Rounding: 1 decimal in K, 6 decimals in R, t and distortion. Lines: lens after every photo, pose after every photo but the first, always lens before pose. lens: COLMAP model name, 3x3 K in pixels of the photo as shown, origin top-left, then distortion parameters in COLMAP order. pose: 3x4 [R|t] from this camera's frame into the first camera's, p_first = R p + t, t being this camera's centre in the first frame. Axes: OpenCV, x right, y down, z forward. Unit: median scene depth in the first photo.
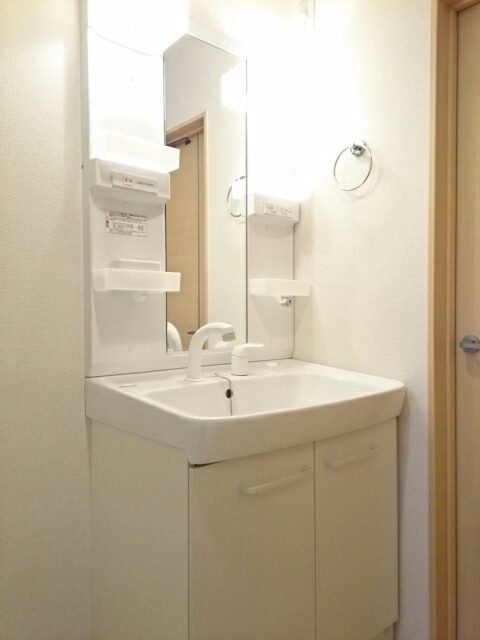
lens RADIAL K [[494.3, 0, 240.0], [0, 494.3, 320.0], [0, 0, 1]] dist [0.052039, -0.001644]
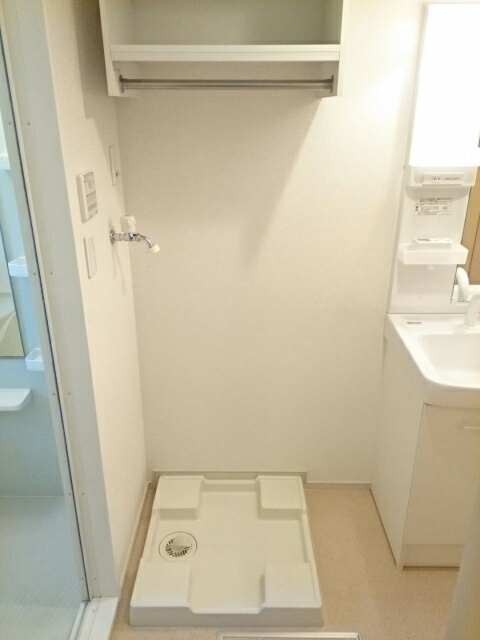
lens RADIAL K [[494.3, 0, 240.0], [0, 494.3, 320.0], [0, 0, 1]] dist [0.052039, -0.001644]
pose [[0.750910, 0.256337, -0.608626, 0.278030], [-0.009842, 0.925837, 0.377796, -0.426435], [0.660331, -0.277701, 0.697743, -0.350022]]
